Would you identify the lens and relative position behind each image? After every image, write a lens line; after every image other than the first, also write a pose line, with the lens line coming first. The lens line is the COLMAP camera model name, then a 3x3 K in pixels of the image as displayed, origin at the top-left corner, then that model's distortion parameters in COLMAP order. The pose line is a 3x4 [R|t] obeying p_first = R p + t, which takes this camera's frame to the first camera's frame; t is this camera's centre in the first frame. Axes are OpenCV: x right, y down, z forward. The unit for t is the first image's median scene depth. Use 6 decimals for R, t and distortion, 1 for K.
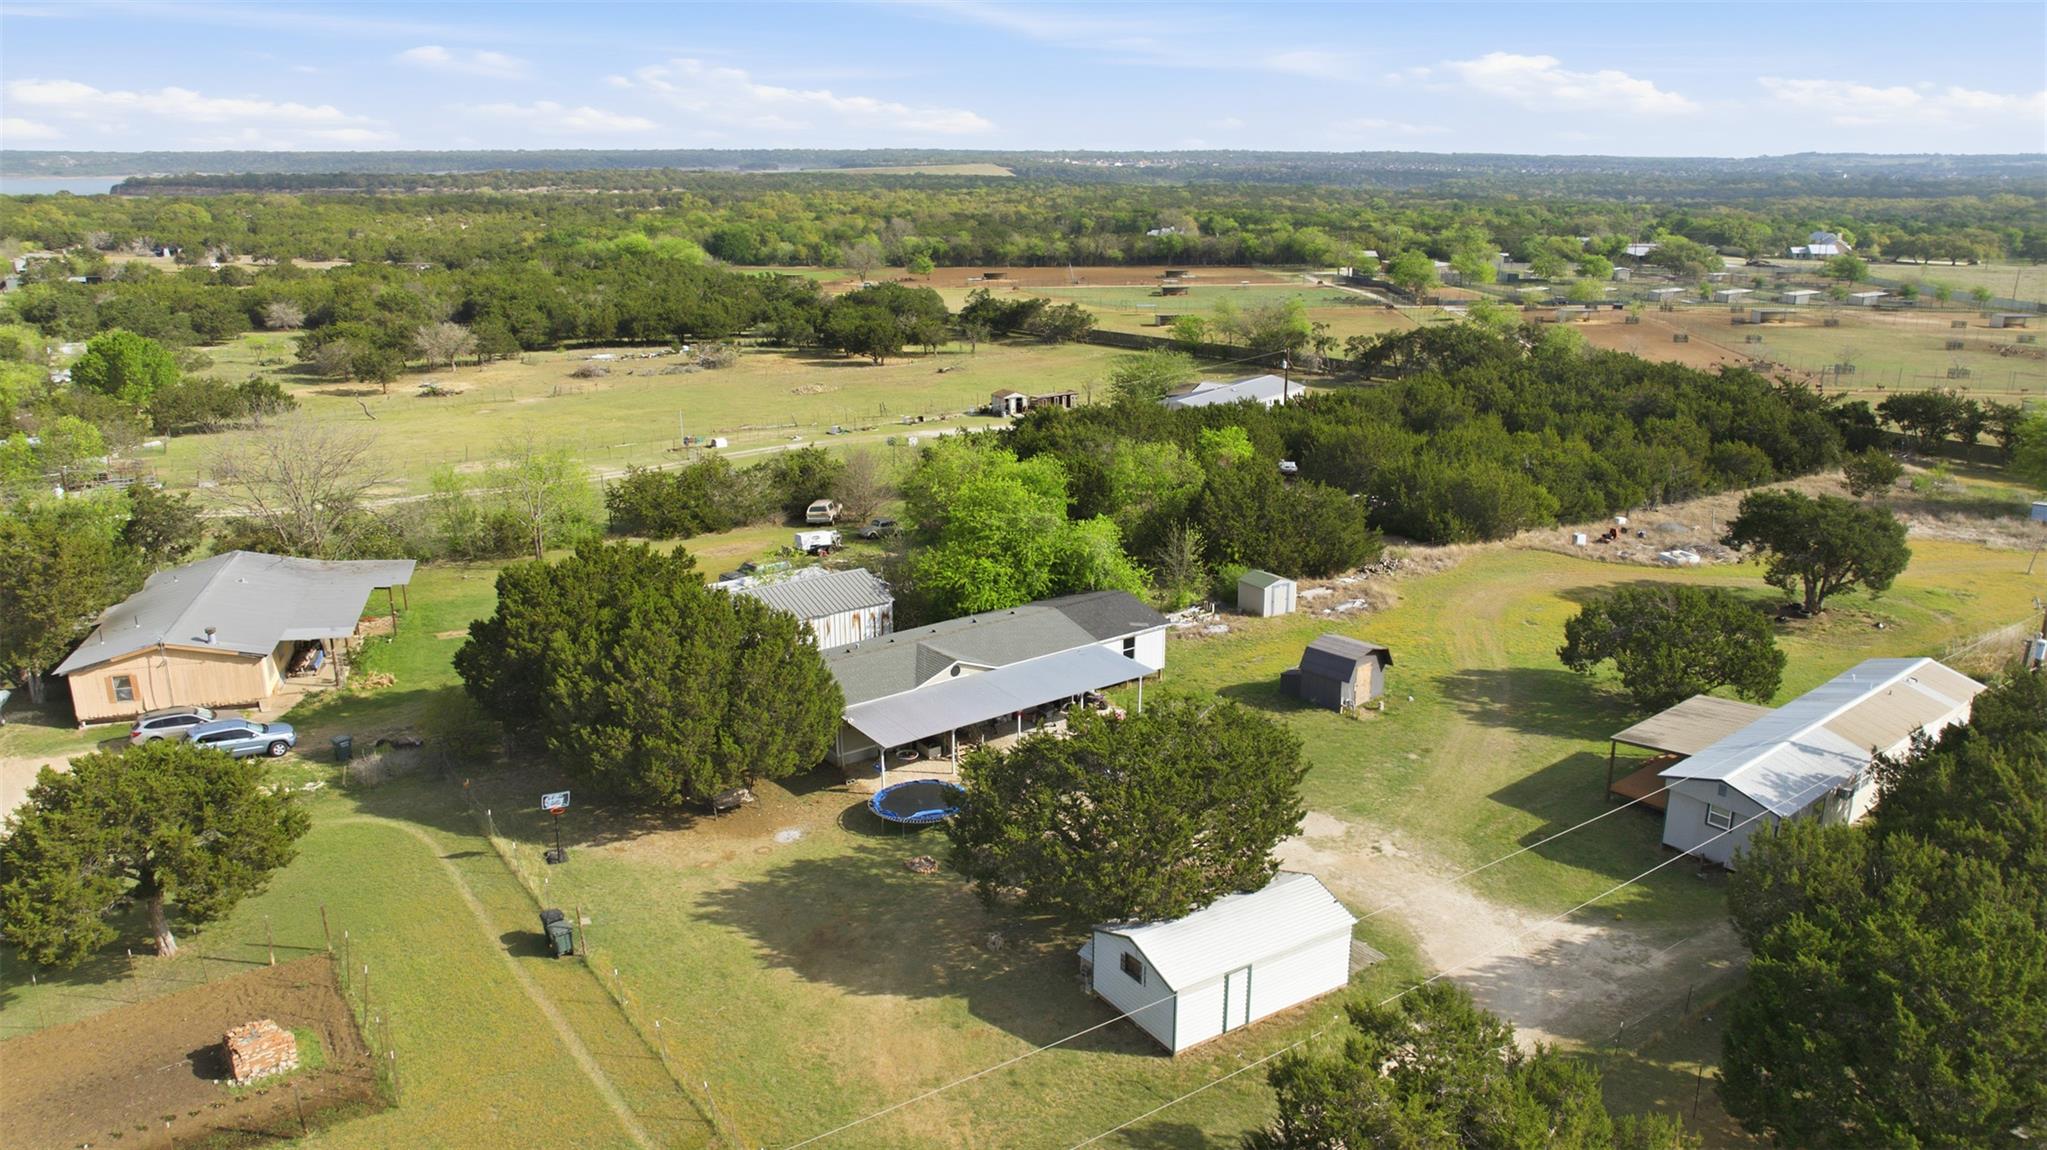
lens RADIAL K [[1439.2, 0, 1028.0], [0, 1439.2, 577.9], [0, 0, 1]] dist [-0.020335, -0.001529]
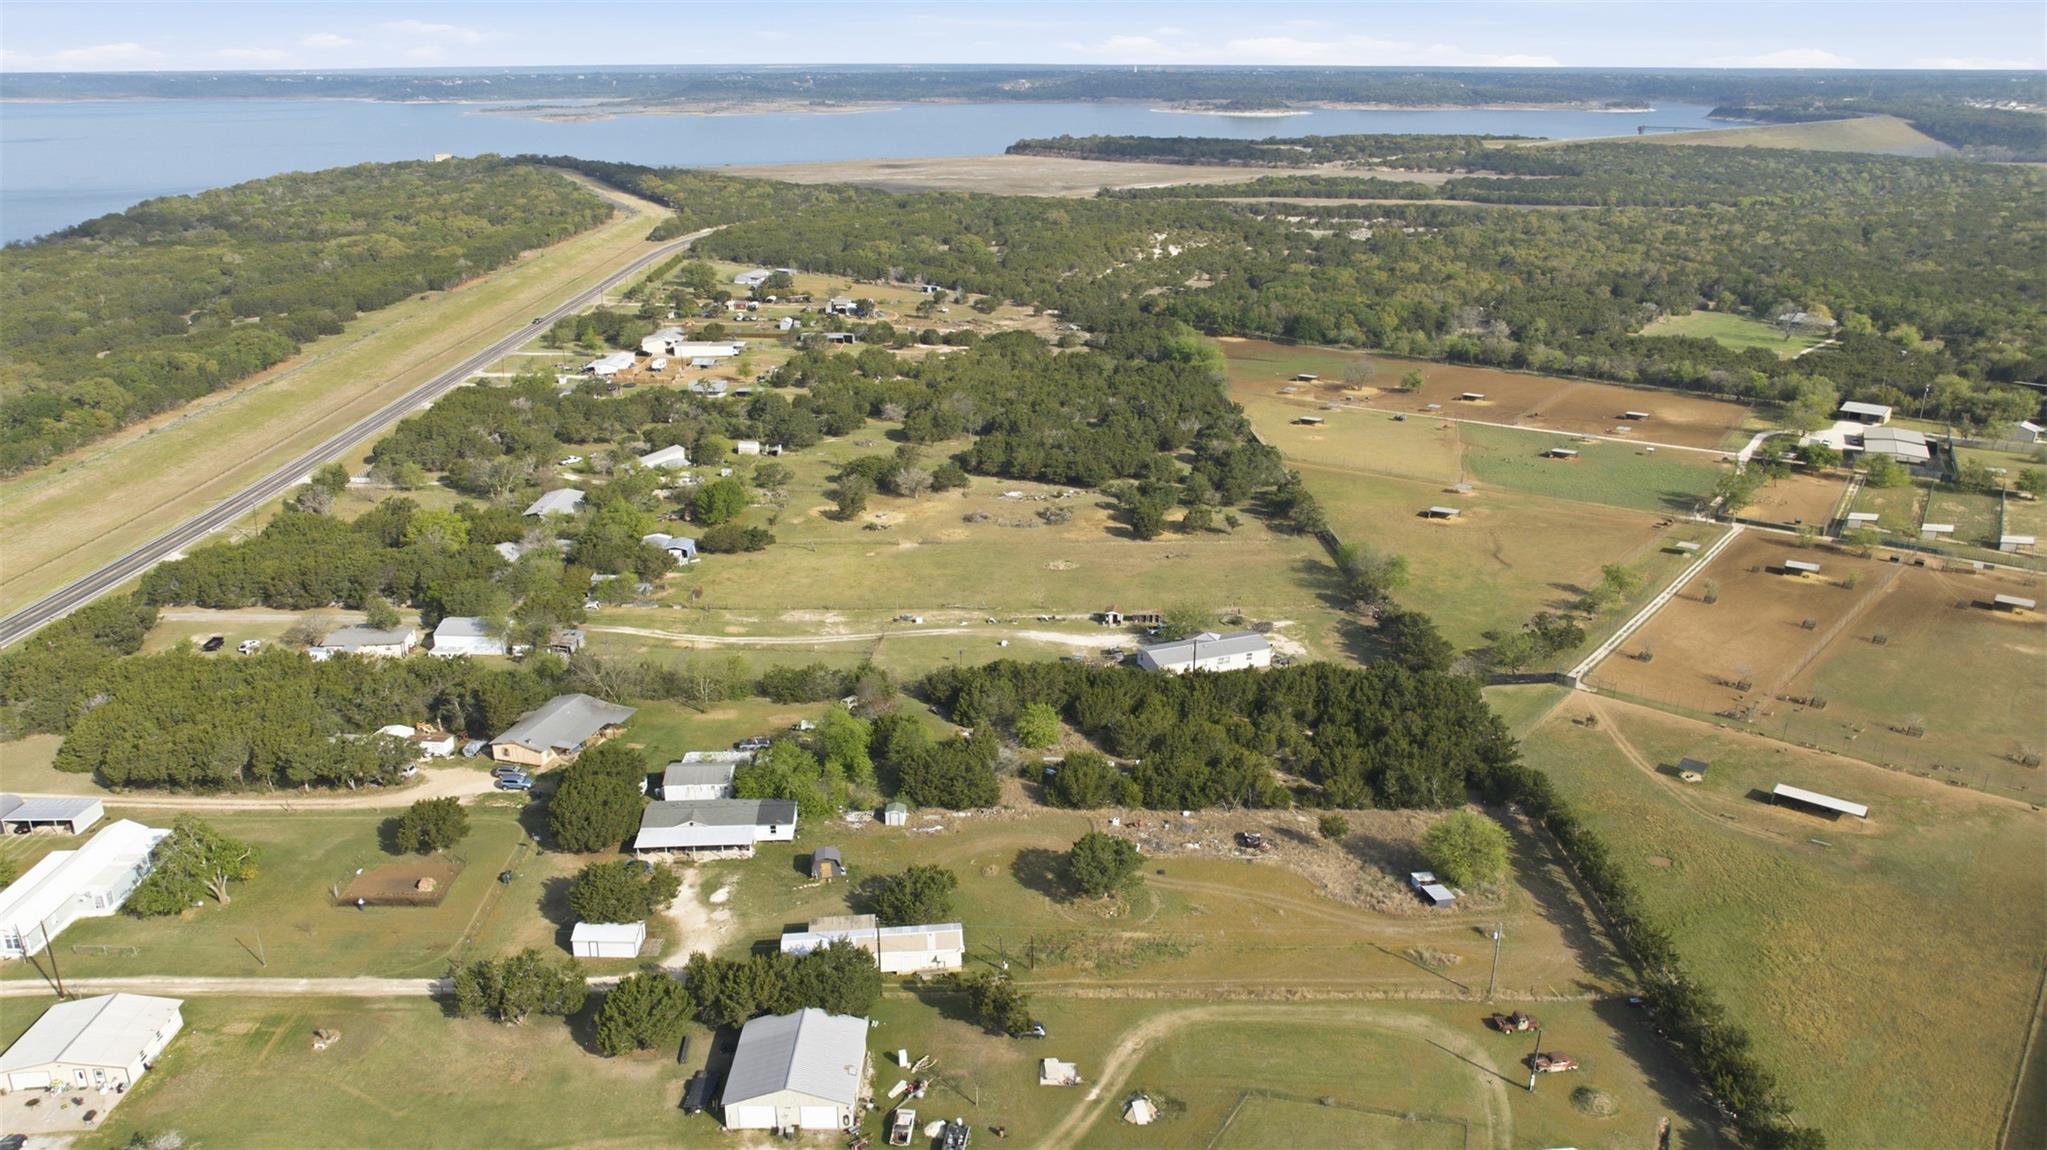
lens RADIAL K [[1434.4, 0, 1030.7], [0, 1434.4, 584.8], [0, 0, 1]] dist [-0.024675, 0.007663]
pose [[0.833511, 0.191714, -0.518174, 1.214650], [-0.157042, 0.981392, 0.110485, -0.526663], [0.529714, -0.010715, 0.848109, -0.665088]]
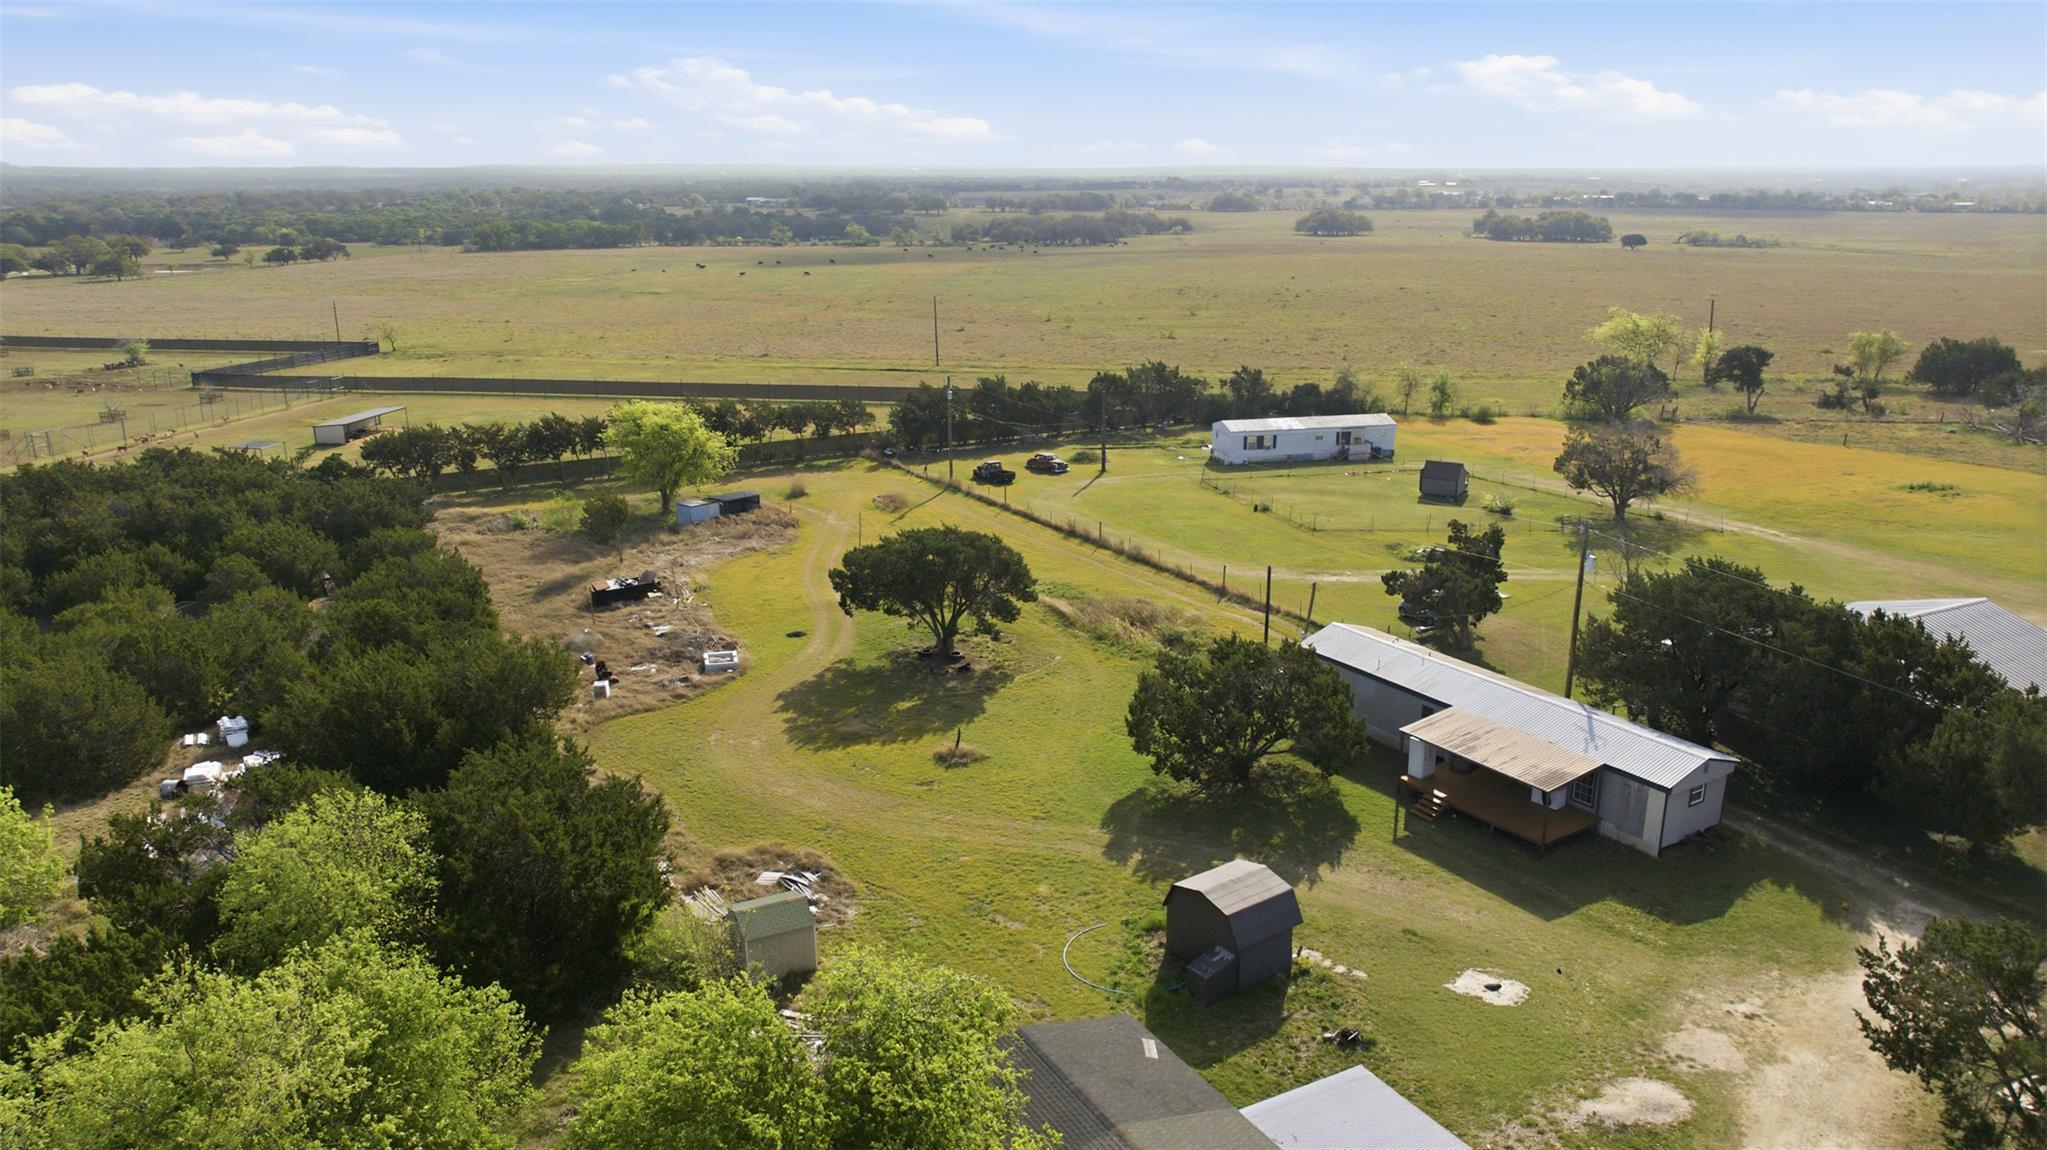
lens RADIAL K [[1439.2, 0, 1028.0], [0, 1439.2, 577.9], [0, 0, 1]] dist [-0.020335, -0.001529]
pose [[0.109017, -0.276702, 0.954752, -0.279414], [0.282032, 0.929617, 0.237214, -0.193276], [-0.953191, 0.243410, 0.179383, 0.647860]]
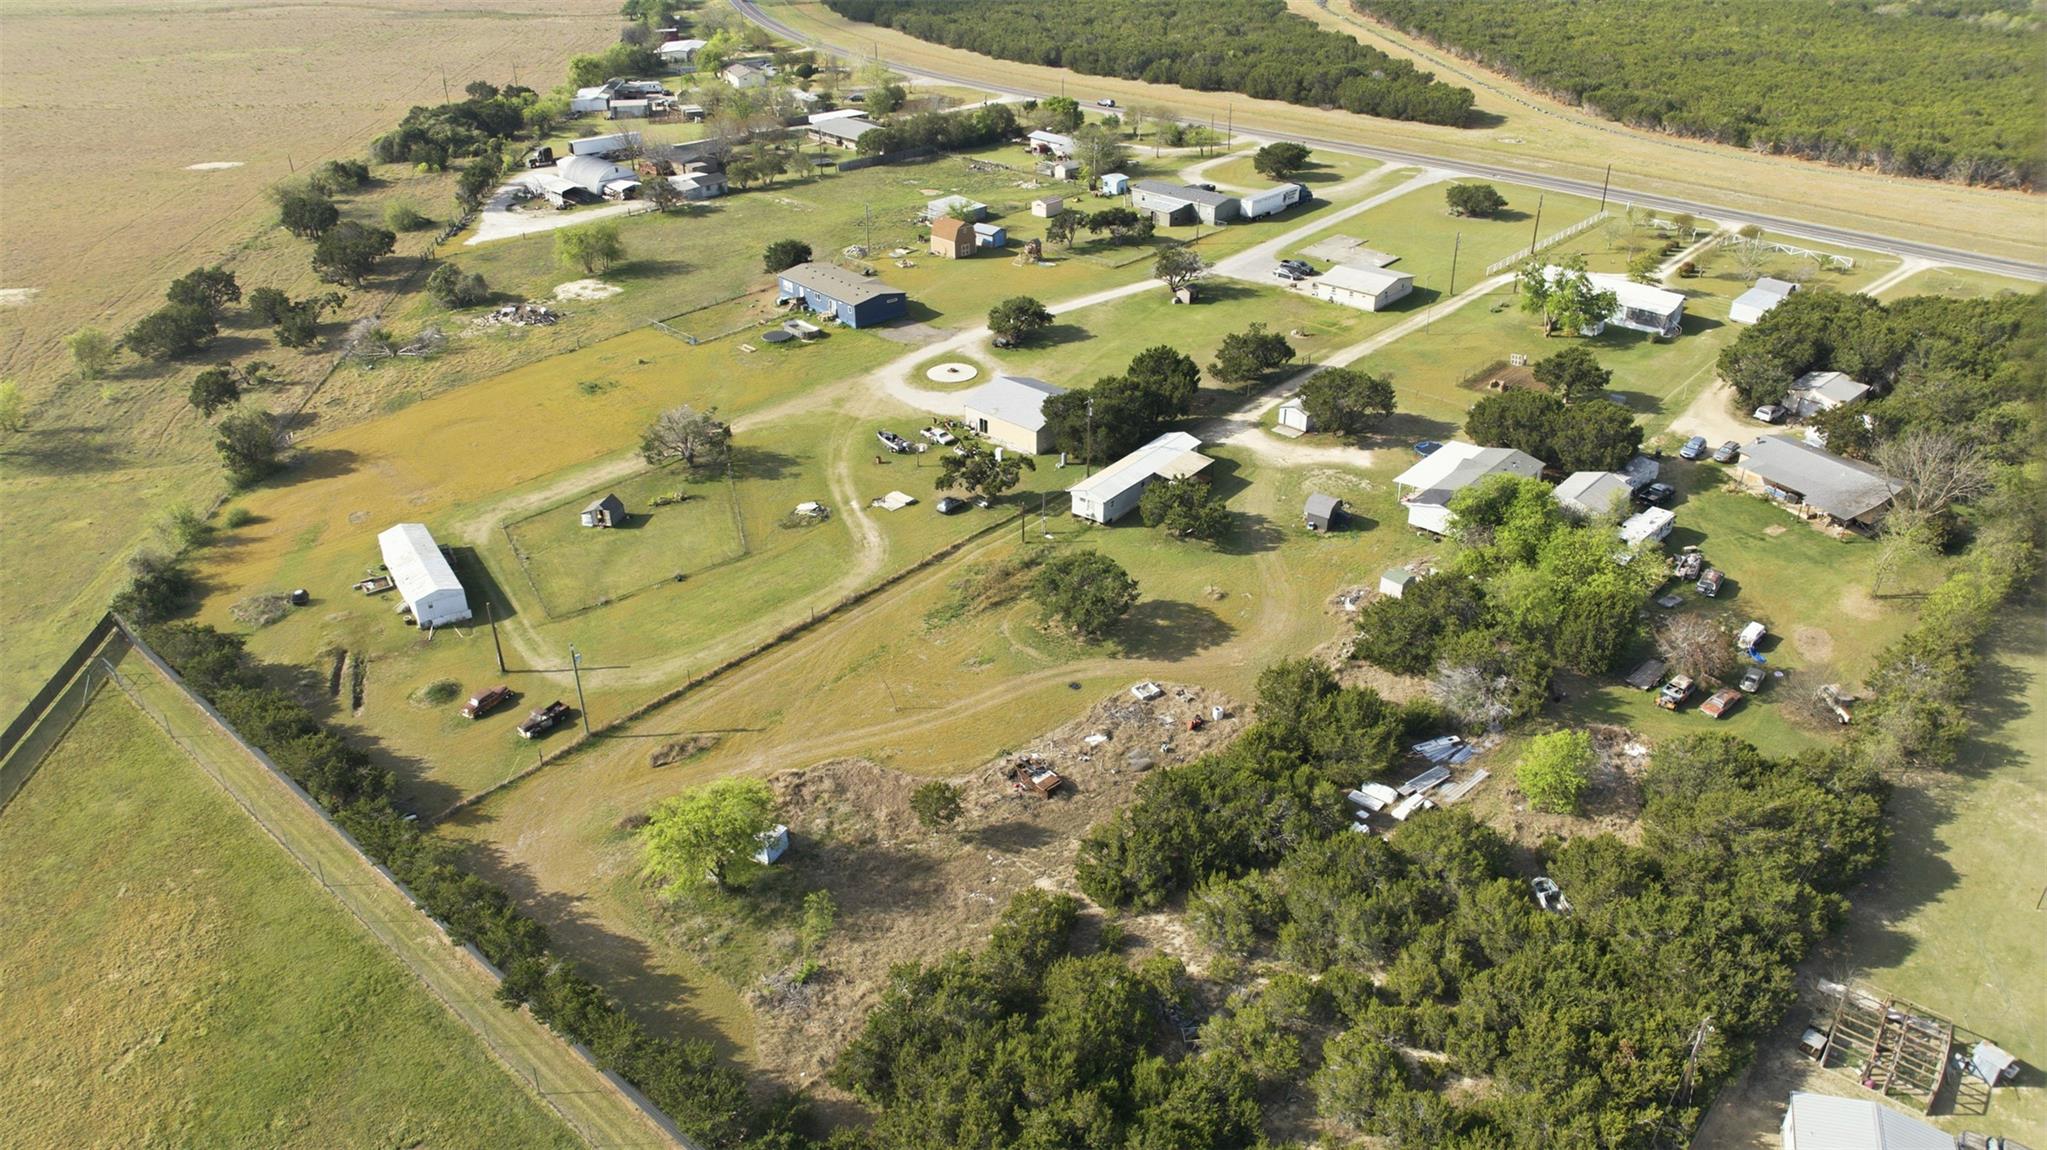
lens RADIAL K [[1439.2, 0, 1028.0], [0, 1439.2, 577.9], [0, 0, 1]] dist [-0.020335, -0.001529]
pose [[-0.973391, 0.111453, -0.200218, 0.777837], [-0.063721, 0.707636, 0.703698, -0.967171], [0.220111, 0.697732, -0.681705, 1.727899]]
